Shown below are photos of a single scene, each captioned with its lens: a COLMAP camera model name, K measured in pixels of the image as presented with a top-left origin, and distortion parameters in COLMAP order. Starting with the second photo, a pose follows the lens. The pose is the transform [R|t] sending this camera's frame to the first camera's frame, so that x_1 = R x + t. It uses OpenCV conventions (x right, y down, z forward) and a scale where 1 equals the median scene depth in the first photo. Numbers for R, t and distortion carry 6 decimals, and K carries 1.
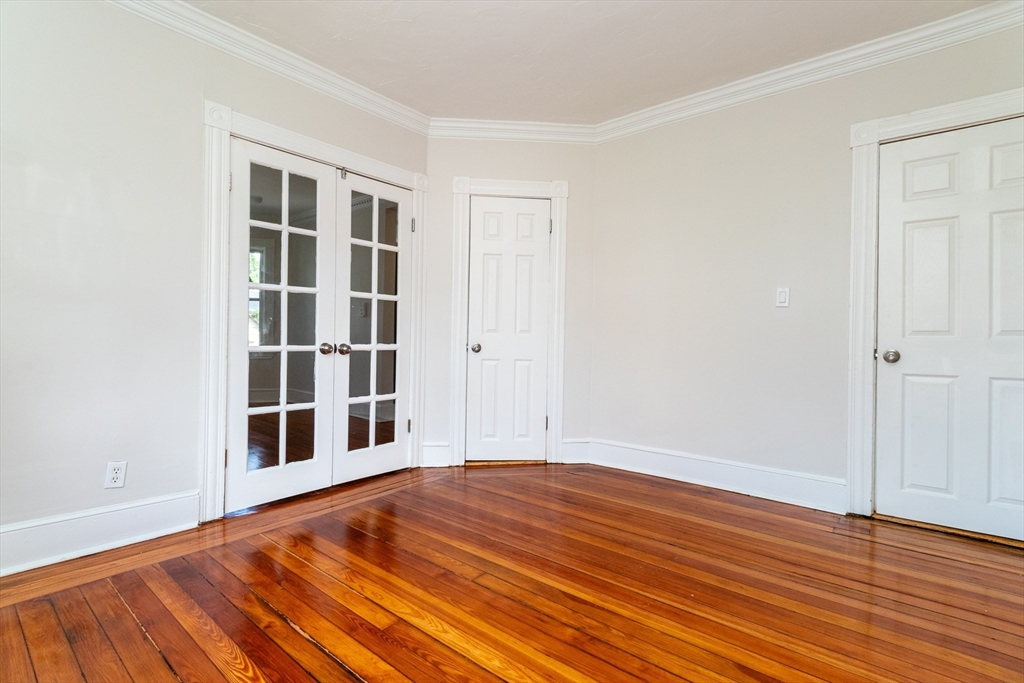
lens RADIAL K [[474.5, 0, 511.4], [0, 474.5, 335.8], [0, 0, 1]] dist [0.000451, -0.001106]
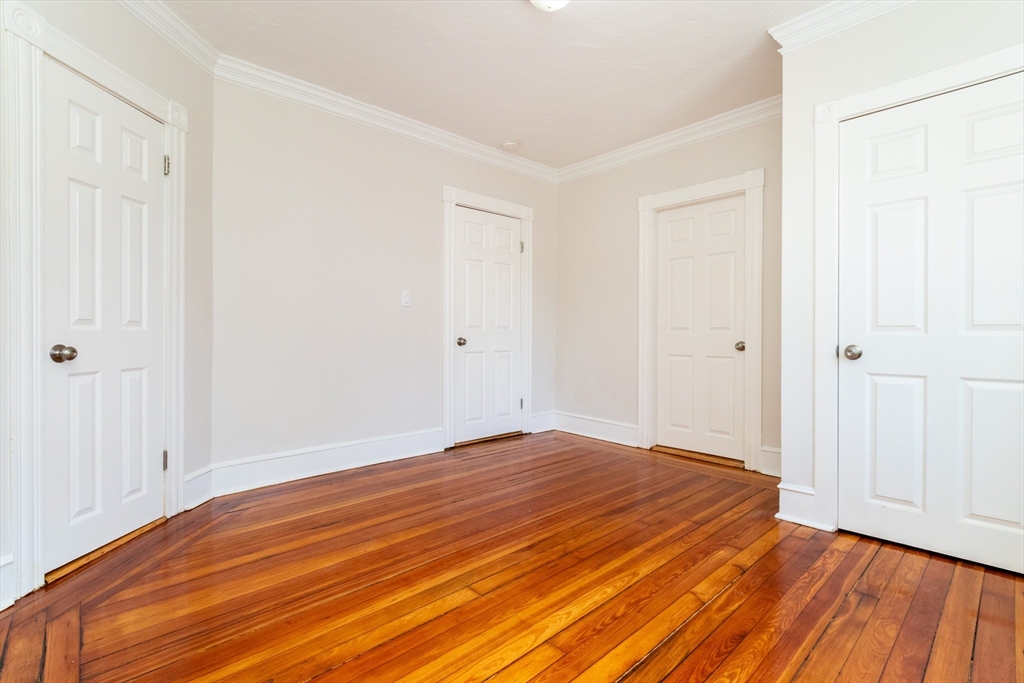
lens RADIAL K [[474.5, 0, 505.6], [0, 474.5, 342.6], [0, 0, 1]] dist [0.000451, -0.001106]
pose [[0.144891, -0.033026, 0.988896, -0.876373], [-0.002611, 0.999427, 0.033761, -0.010920], [-0.989444, -0.007474, 0.144722, 0.732449]]
